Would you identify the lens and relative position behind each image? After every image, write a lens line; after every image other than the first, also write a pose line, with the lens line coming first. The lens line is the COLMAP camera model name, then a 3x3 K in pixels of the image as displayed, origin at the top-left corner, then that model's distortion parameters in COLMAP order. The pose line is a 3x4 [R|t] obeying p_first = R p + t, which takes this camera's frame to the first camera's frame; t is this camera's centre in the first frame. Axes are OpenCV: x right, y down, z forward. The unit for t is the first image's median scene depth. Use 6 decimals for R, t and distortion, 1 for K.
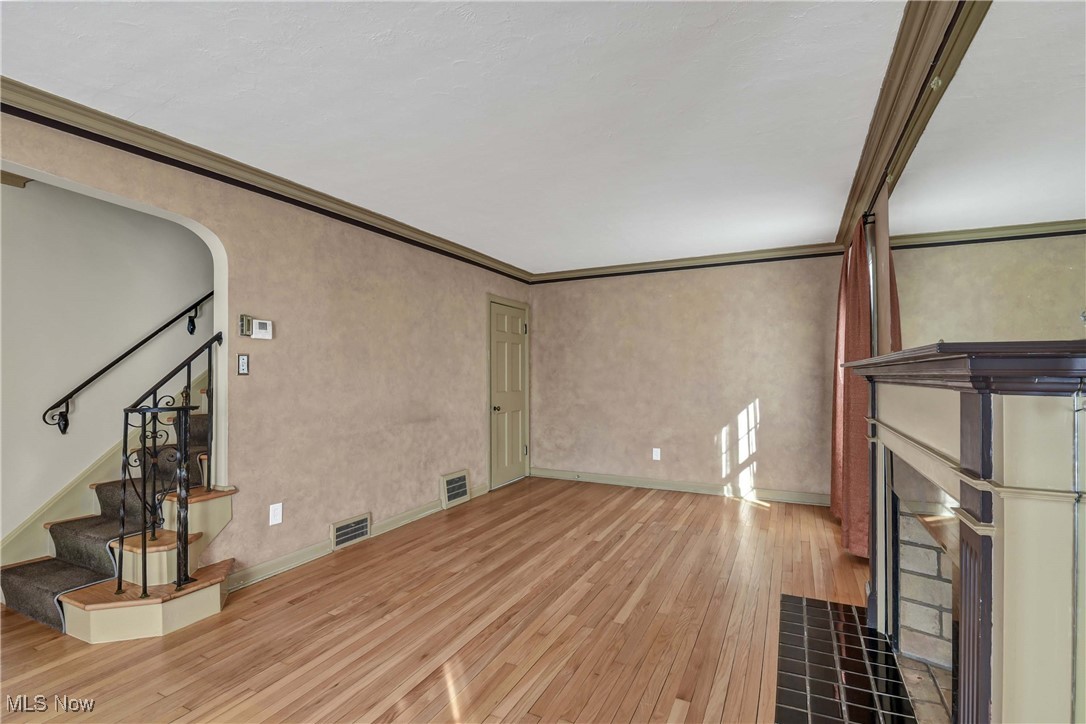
lens RADIAL K [[505.5, 0, 535.5], [0, 505.5, 365.4], [0, 0, 1]] dist [-0.000769, -0.010839]
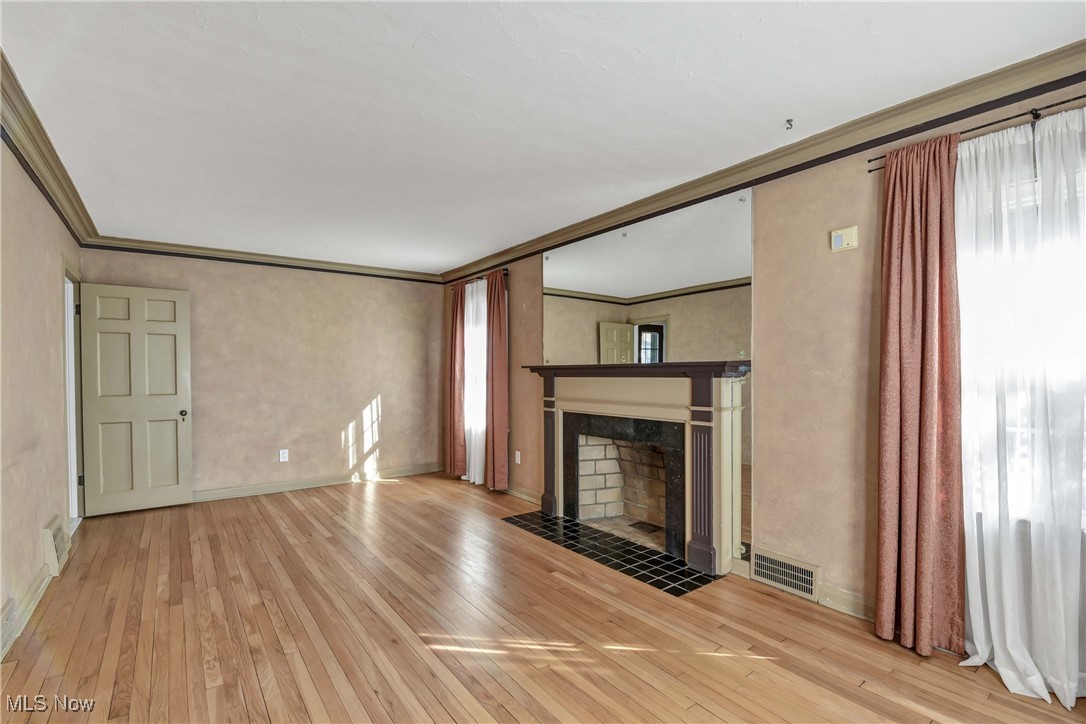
lens RADIAL K [[505.5, 0, 572.4], [0, 505.5, 378.0], [0, 0, 1]] dist [-0.000769, -0.010839]
pose [[0.422272, -0.010611, 0.906407, -0.502397], [-0.012375, 0.999771, 0.017469, 0.003162], [-0.906385, -0.018594, 0.422044, 0.114622]]
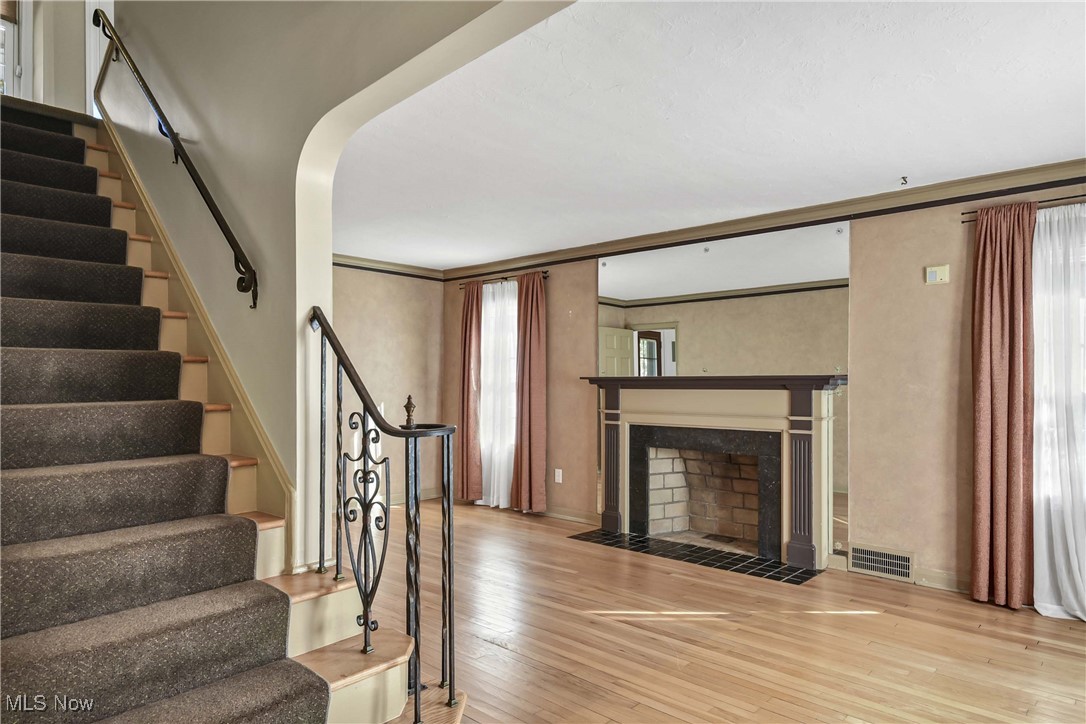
lens RADIAL K [[671.5, 0, 568.2], [0, 671.5, 381.1], [0, 0, 1]] dist [0.012757, 0.003422]
pose [[0.264315, 0.007193, 0.964409, -0.872010], [-0.021292, 0.999772, -0.001622, 0.008415], [-0.964201, -0.020106, 0.264408, 0.321552]]
